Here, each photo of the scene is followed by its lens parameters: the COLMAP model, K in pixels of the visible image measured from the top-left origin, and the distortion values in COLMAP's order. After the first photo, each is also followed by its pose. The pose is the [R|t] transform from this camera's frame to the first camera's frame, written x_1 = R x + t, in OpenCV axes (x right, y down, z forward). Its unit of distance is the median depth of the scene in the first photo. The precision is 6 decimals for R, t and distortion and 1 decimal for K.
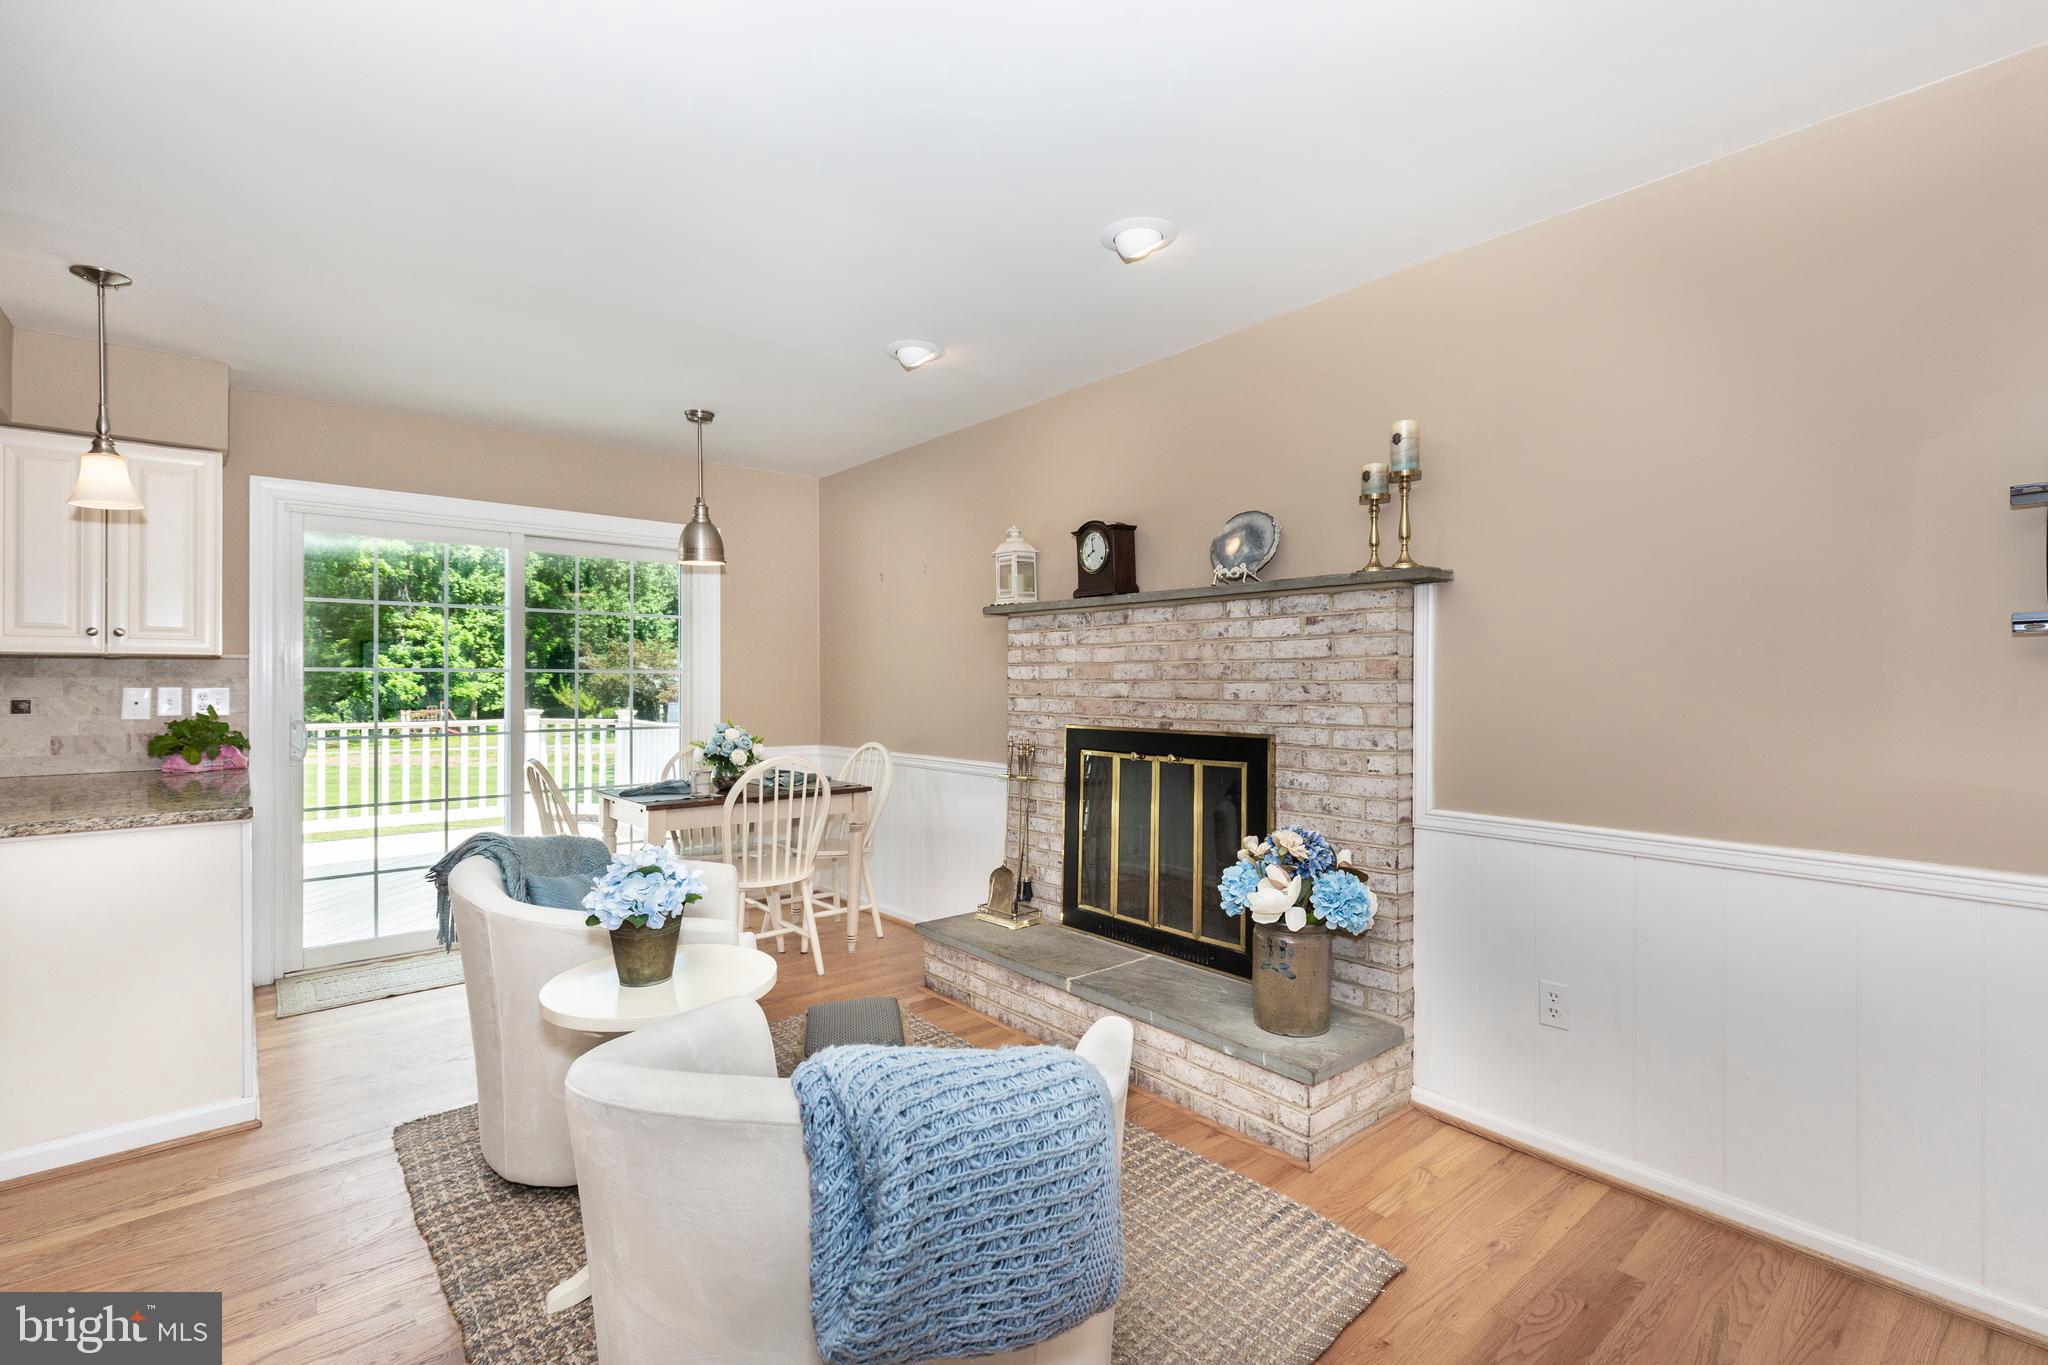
lens RADIAL K [[936.9, 0, 1011.9], [0, 936.9, 673.4], [0, 0, 1]] dist [0.013265, -0.001939]
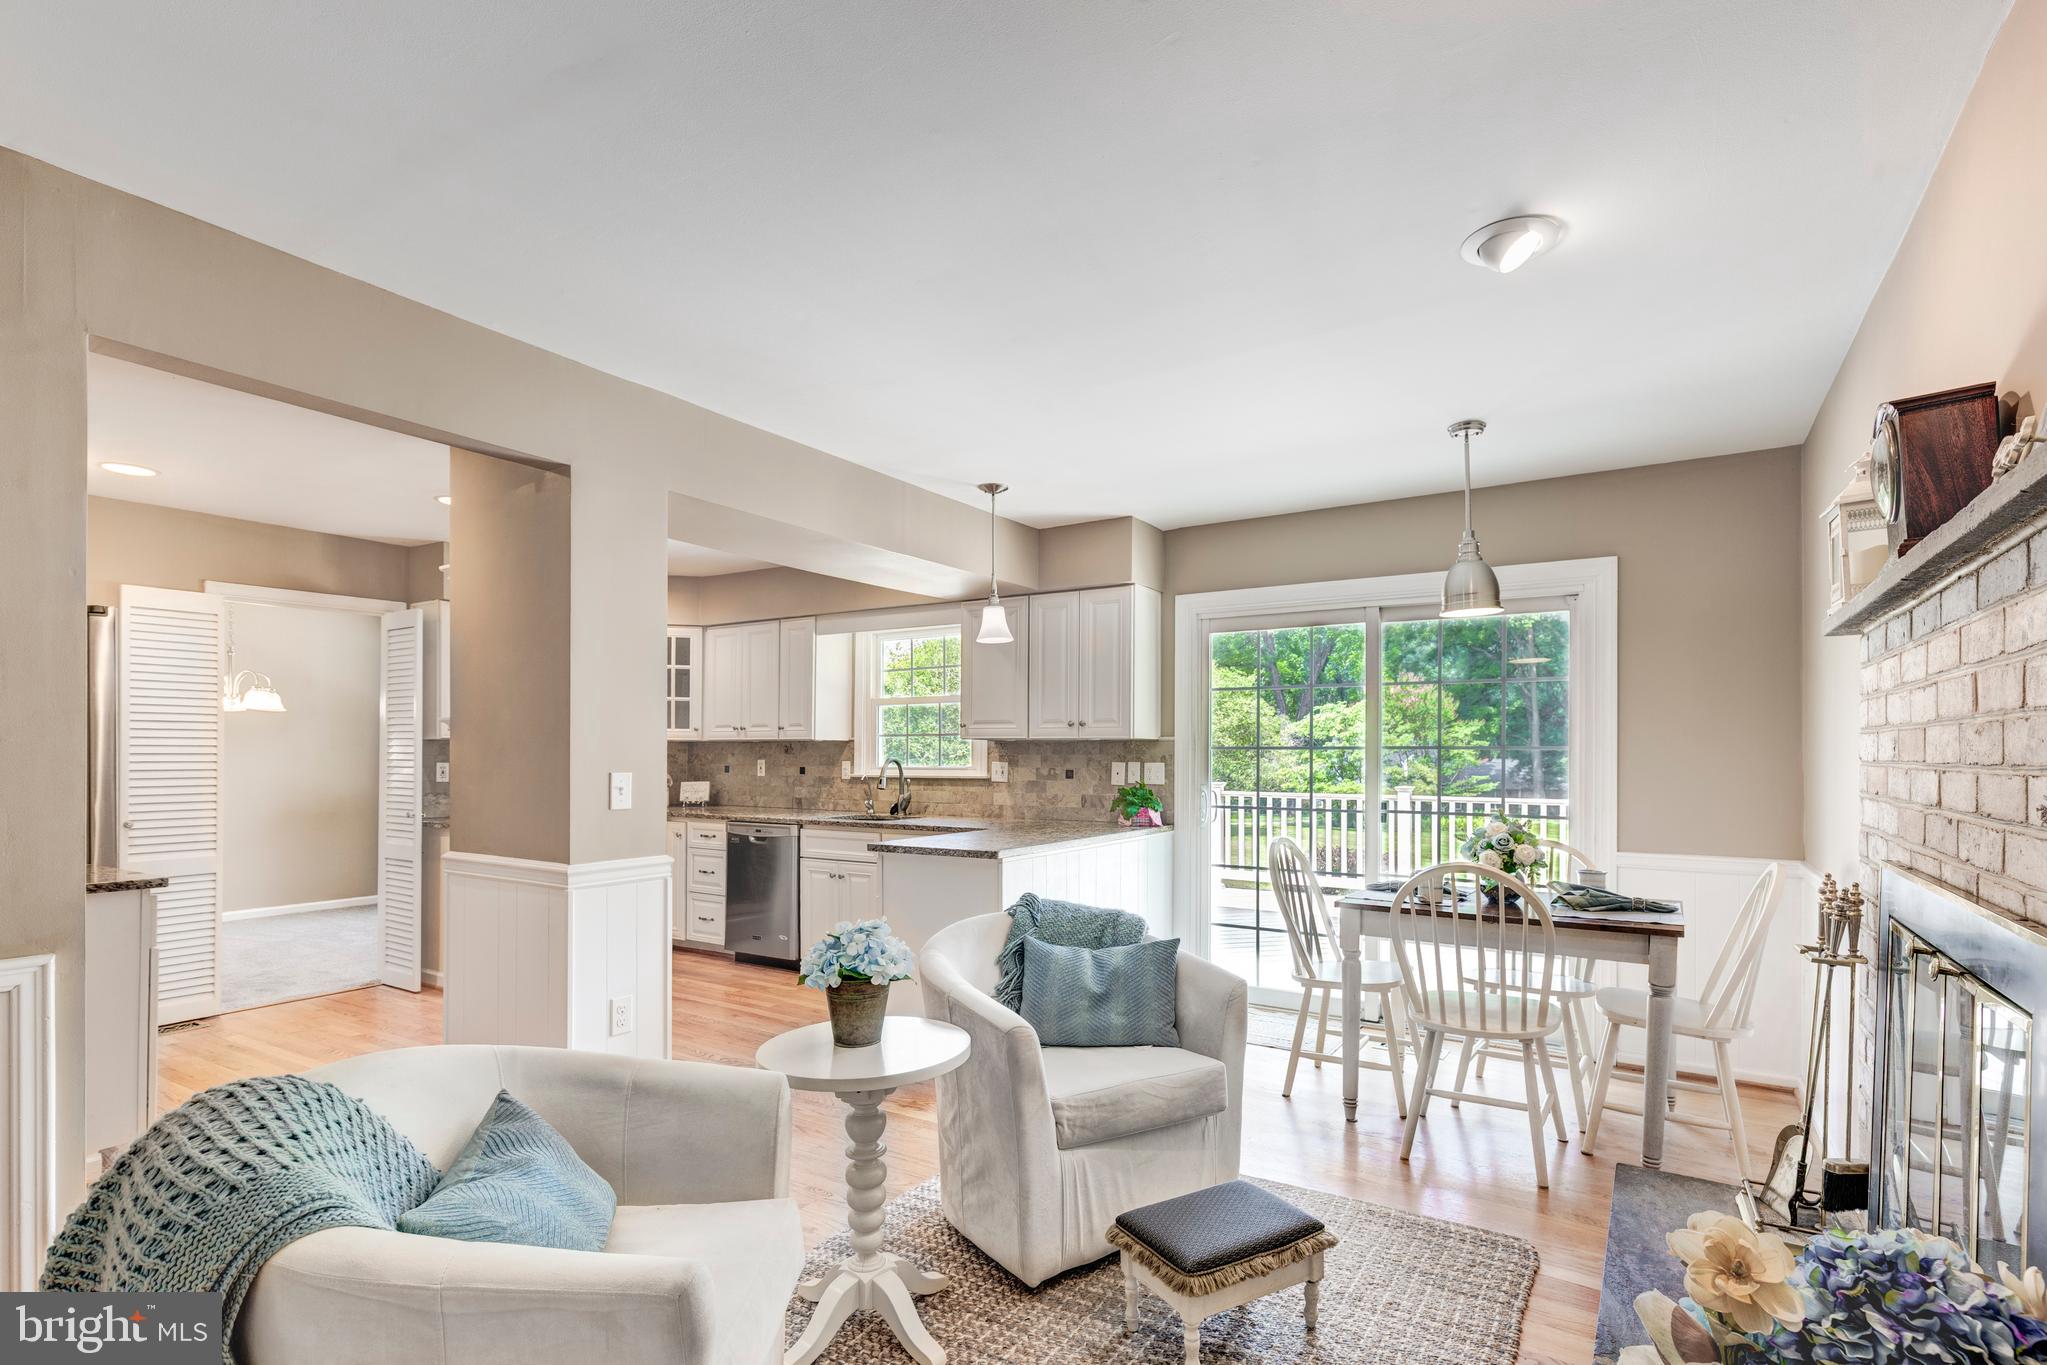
lens RADIAL K [[936.5, 0, 1043.6], [0, 936.5, 750.1], [0, 0, 1]] dist [0.013265, -0.001939]
pose [[0.288243, -0.002759, -0.957553, 0.385070], [0.003702, 0.999992, -0.001767, -0.001362], [0.957550, -0.003035, 0.288251, 0.517615]]
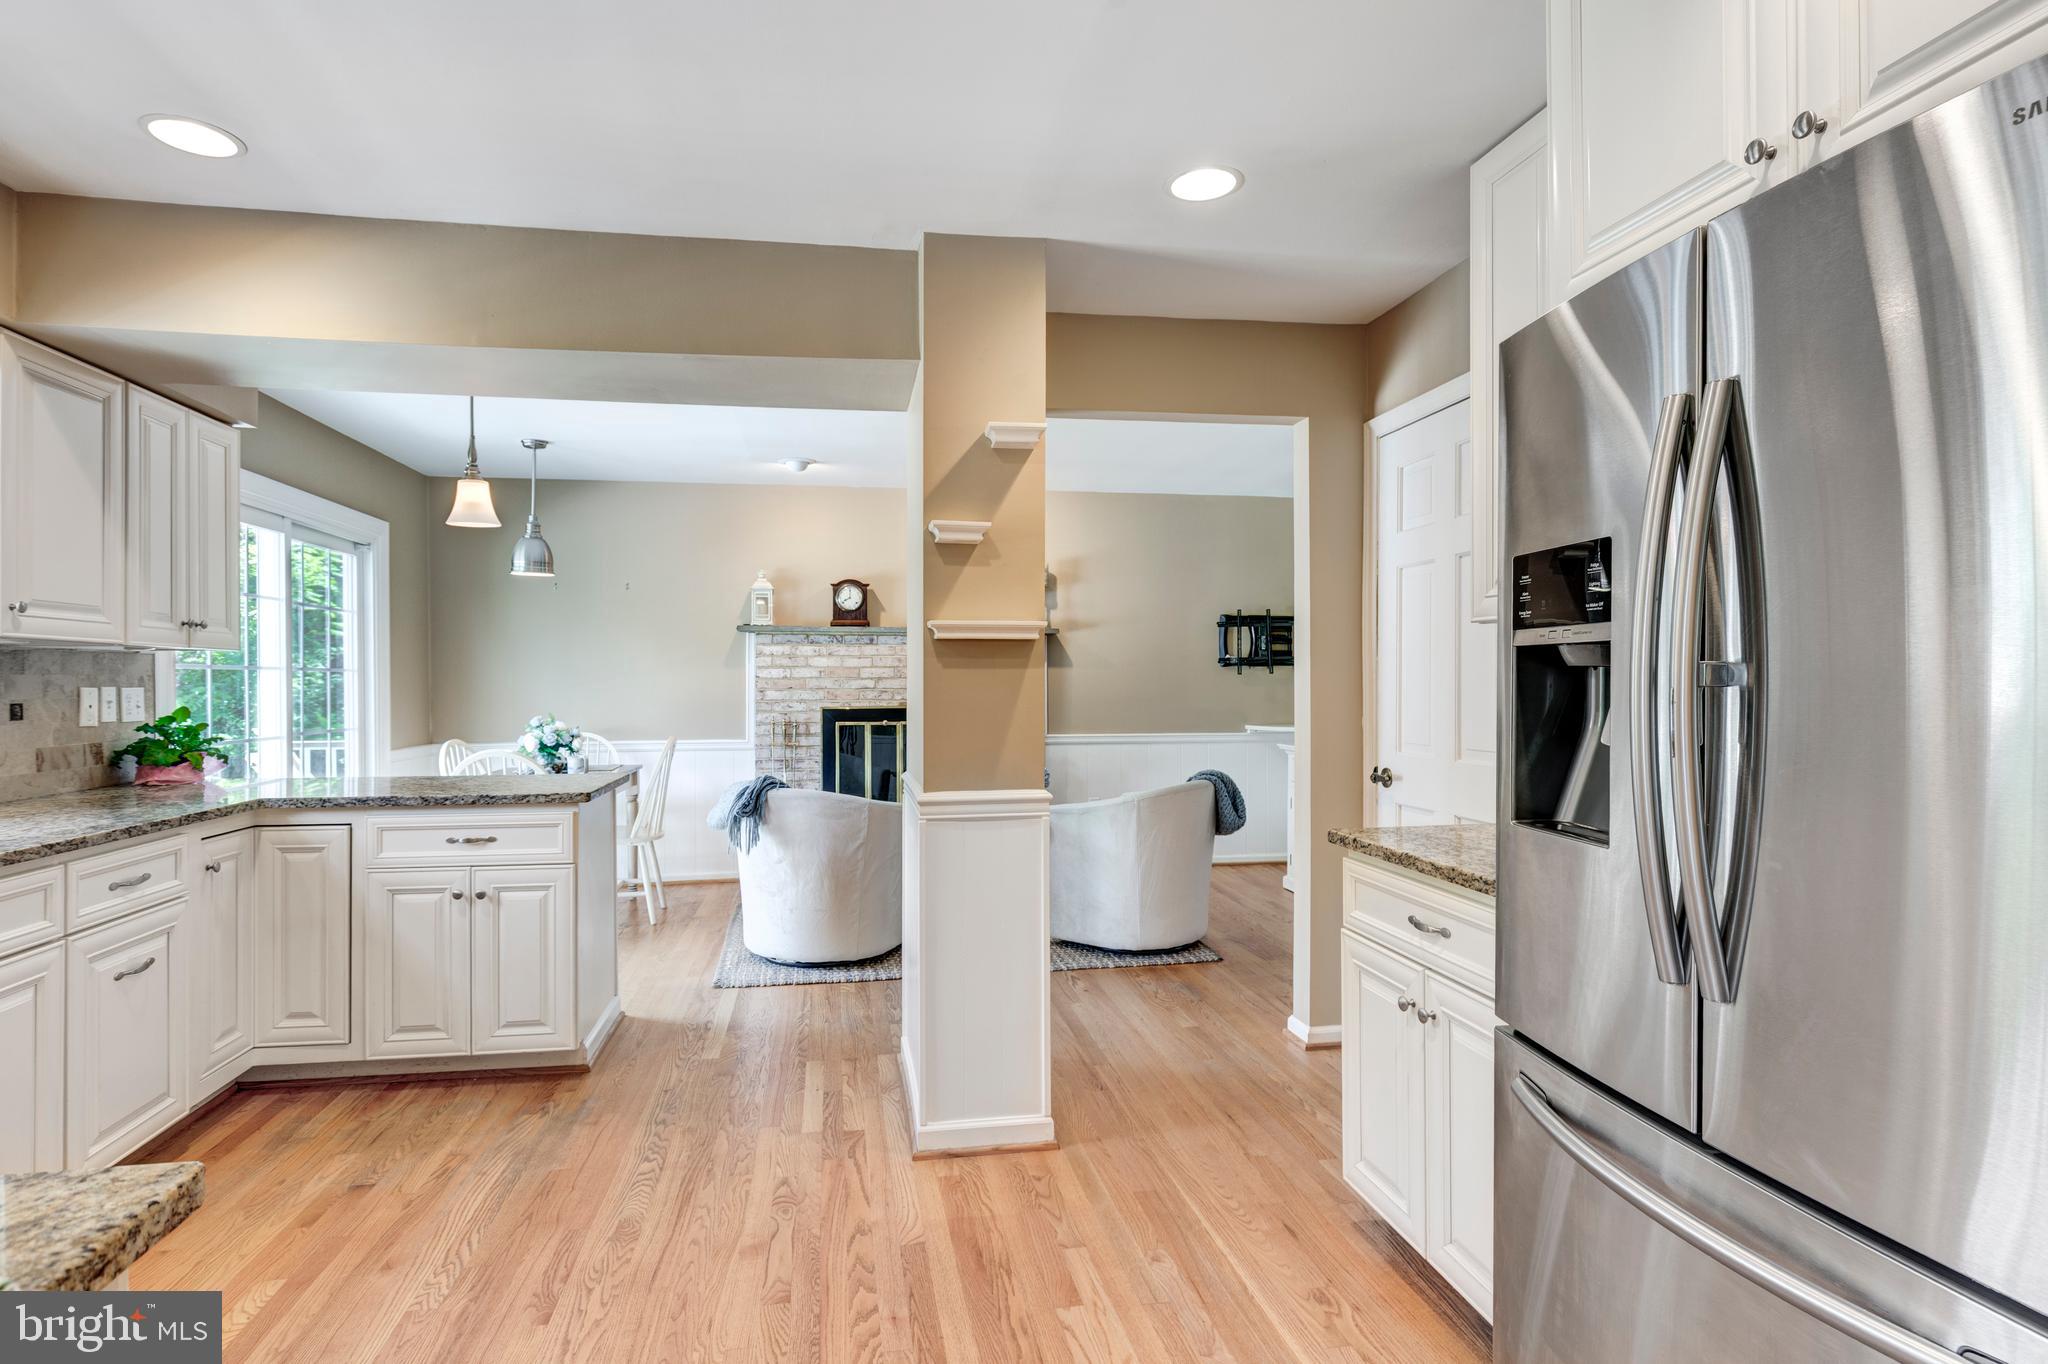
lens RADIAL K [[1046.8, 0, 987.4], [0, 1046.8, 673.4], [0, 0, 1]] dist [0.011478, 0.000842]
pose [[0.532632, 0.003190, 0.846341, -1.345720], [-0.002606, 0.999994, -0.002128, 0.002572], [-0.846343, -0.001072, 0.532637, -0.161854]]
